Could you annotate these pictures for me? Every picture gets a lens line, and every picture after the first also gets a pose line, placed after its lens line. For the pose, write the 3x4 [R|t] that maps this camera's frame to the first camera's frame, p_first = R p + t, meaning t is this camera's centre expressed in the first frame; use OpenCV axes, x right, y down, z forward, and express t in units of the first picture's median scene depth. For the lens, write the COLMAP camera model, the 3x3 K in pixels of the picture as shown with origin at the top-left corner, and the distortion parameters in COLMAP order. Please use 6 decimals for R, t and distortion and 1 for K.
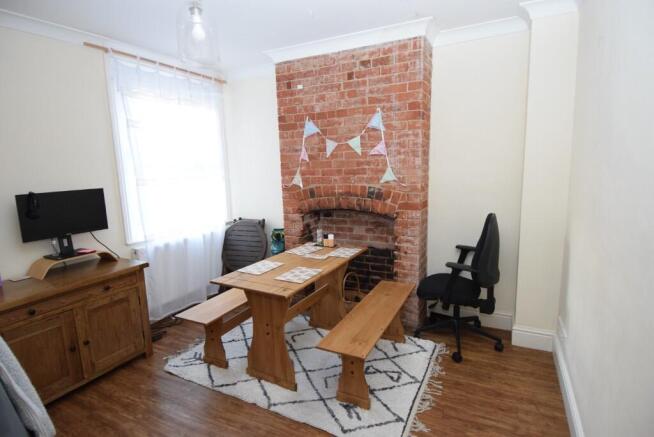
lens RADIAL K [[343.5, 0, 331.3], [0, 343.5, 219.2], [0, 0, 1]] dist [0.054112, -0.053017]
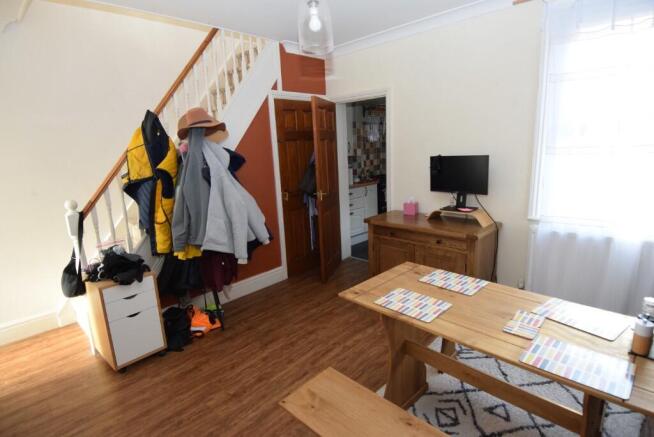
lens RADIAL K [[343.5, 0, 331.3], [0, 343.5, 219.2], [0, 0, 1]] dist [0.054112, -0.053017]
pose [[-0.276356, 0.250252, -0.927901, 0.524416], [-0.098936, 0.952965, 0.286478, -0.174590], [0.955949, 0.170973, -0.238599, 0.918959]]
